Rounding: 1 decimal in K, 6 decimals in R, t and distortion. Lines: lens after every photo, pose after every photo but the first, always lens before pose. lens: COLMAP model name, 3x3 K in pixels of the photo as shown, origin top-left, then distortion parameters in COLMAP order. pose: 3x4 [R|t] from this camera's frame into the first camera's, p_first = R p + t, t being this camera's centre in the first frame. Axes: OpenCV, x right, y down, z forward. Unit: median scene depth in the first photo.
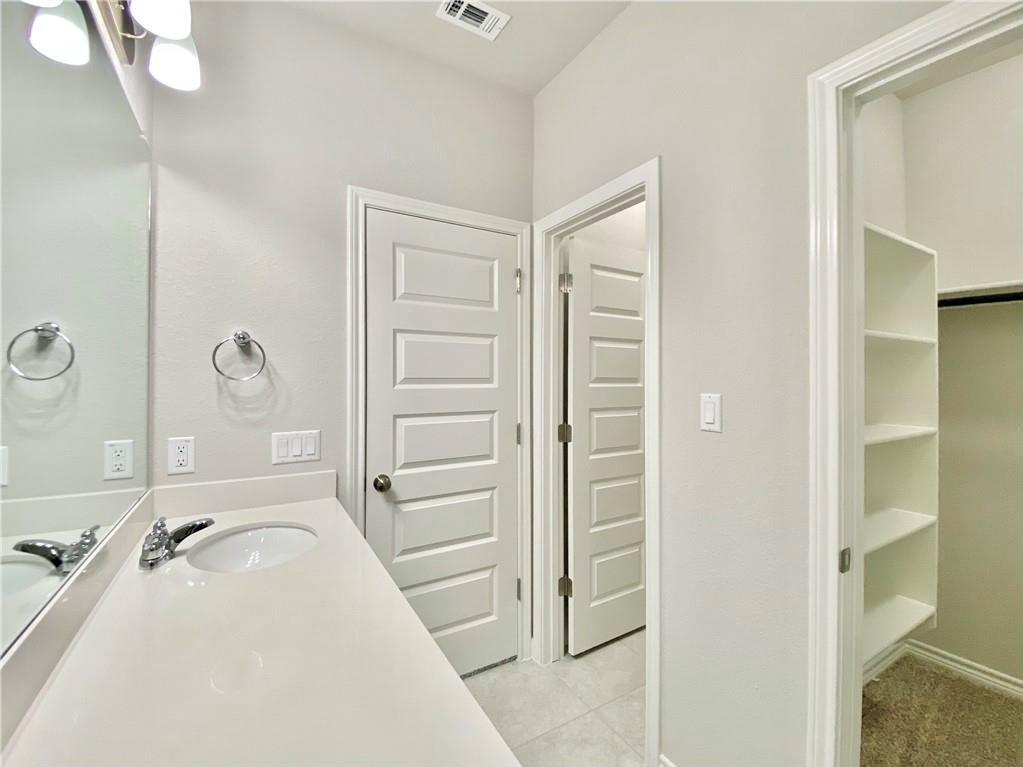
lens RADIAL K [[436.3, 0, 505.5], [0, 436.3, 377.3], [0, 0, 1]] dist [-0.009937, -0.000629]
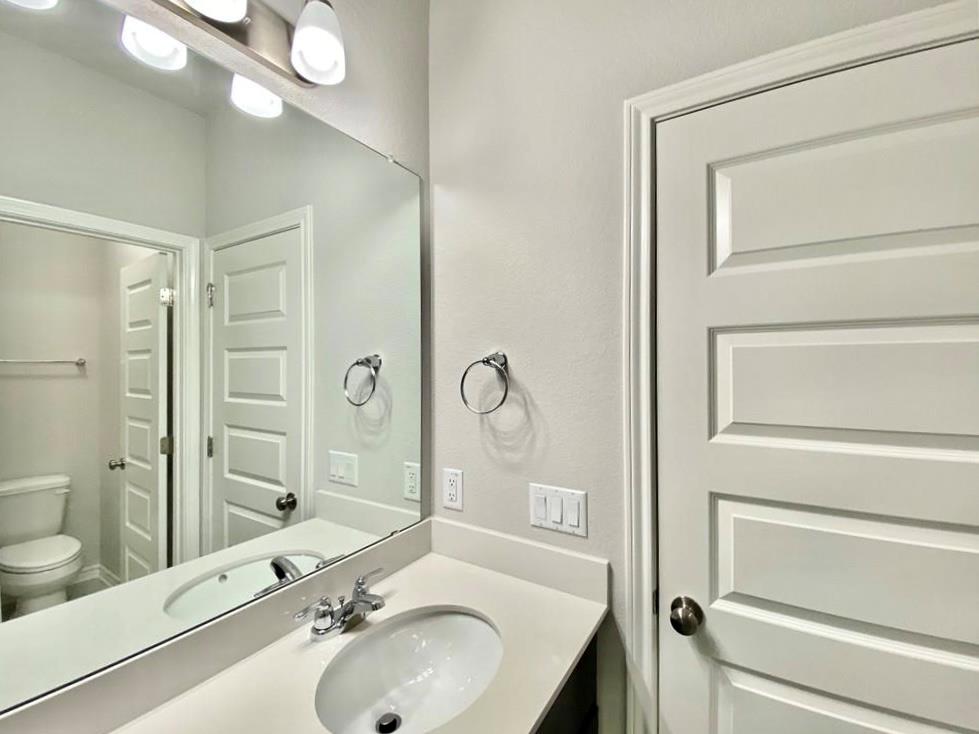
lens RADIAL K [[417.5, 0, 483.8], [0, 417.5, 361.0], [0, 0, 1]] dist [-0.009937, -0.000629]
pose [[0.465012, -0.011932, -0.885224, 0.068169], [0.011940, 0.999903, -0.007205, -0.078409], [0.885224, -0.007219, 0.465109, 0.591264]]
